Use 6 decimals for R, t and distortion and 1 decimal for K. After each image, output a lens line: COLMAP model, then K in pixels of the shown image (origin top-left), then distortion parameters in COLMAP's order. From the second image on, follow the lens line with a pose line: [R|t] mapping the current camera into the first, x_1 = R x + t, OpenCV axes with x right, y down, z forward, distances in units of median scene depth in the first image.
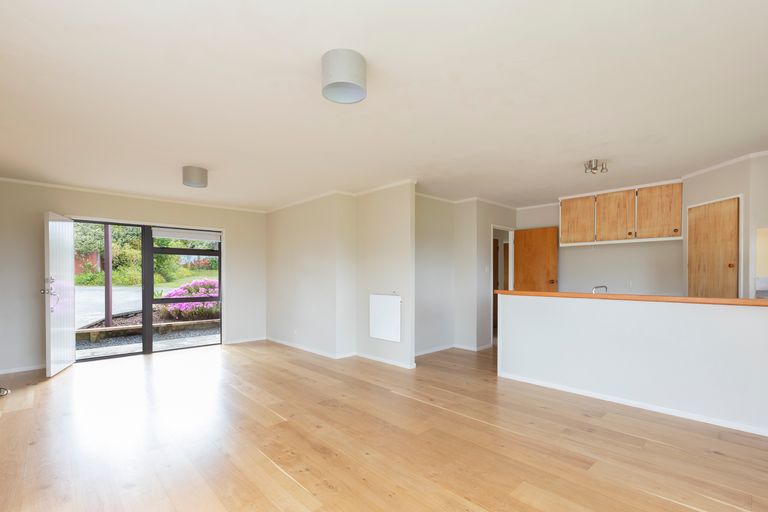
lens RADIAL K [[366.2, 0, 382.3], [0, 366.2, 279.1], [0, 0, 1]] dist [0.000008, -0.000038]
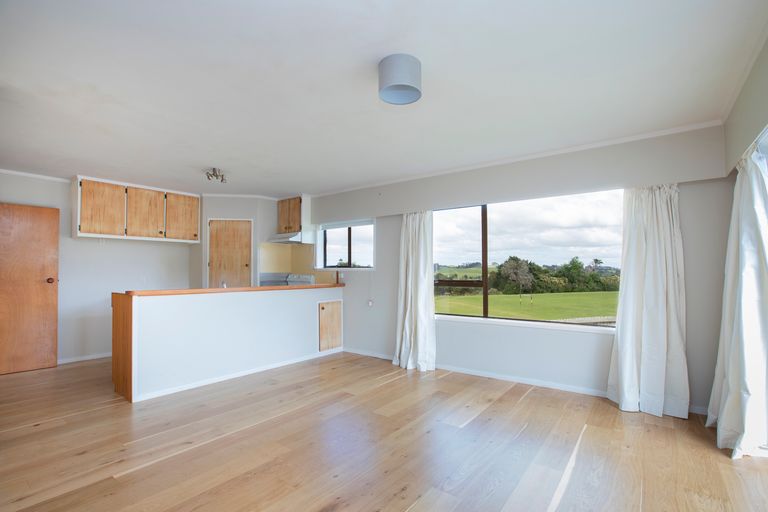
lens RADIAL K [[356.0, 0, 402.3], [0, 356.0, 264.8], [0, 0, 1]] dist [-0.000390, -0.000041]
pose [[-0.190692, 0.017288, 0.981498, -0.492192], [0.012276, 0.999809, -0.015226, -0.007205], [-0.981573, 0.009145, -0.190867, 0.539389]]
